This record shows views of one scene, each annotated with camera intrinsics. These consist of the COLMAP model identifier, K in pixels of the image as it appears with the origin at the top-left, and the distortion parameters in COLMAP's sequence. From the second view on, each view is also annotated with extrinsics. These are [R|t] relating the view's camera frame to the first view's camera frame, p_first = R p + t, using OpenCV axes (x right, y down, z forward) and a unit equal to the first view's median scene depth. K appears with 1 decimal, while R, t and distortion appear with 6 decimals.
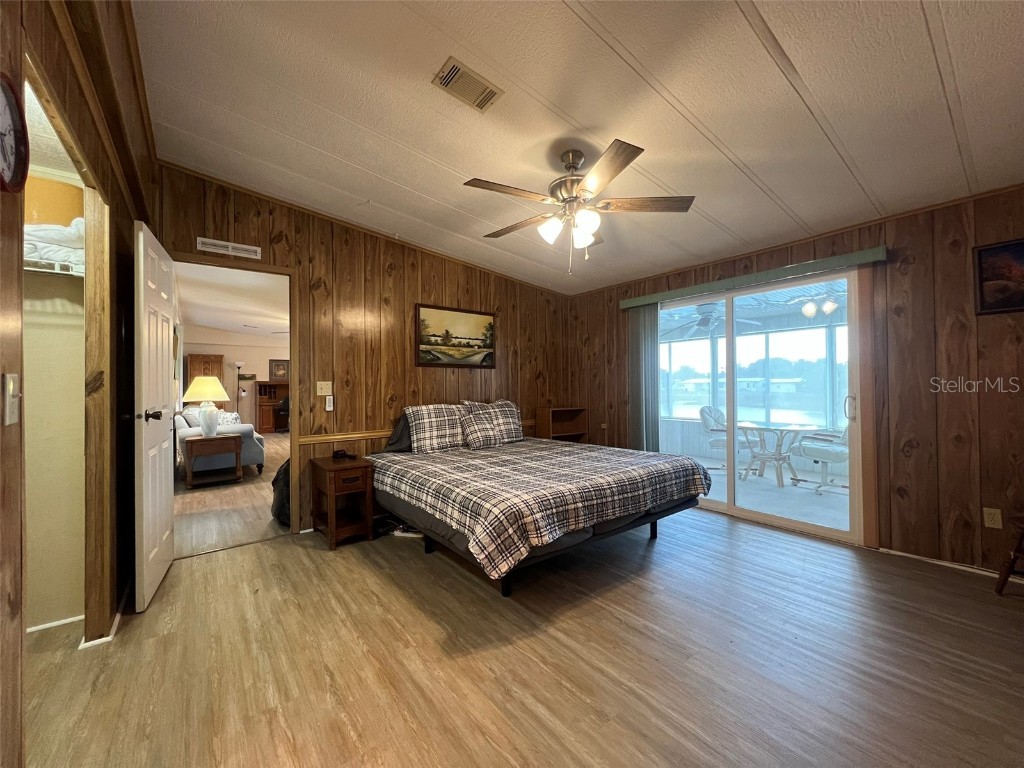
lens RADIAL K [[408.4, 0, 505.8], [0, 408.4, 382.3], [0, 0, 1]] dist [-0.003576, 0.001322]
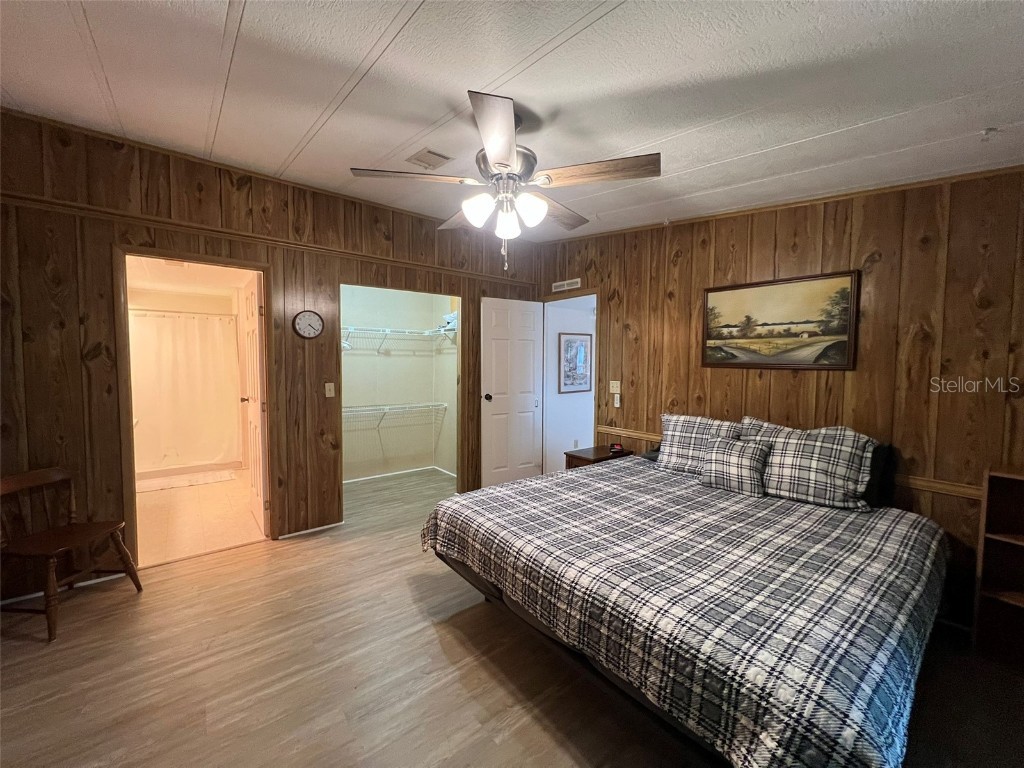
lens RADIAL K [[408.4, 0, 511.7], [0, 408.4, 381.4], [0, 0, 1]] dist [-0.003576, 0.001322]
pose [[0.021677, 0.059876, -0.997970, 0.583981], [0.002231, 0.998200, 0.059938, -0.059846], [0.999763, -0.003526, 0.021504, 0.594632]]
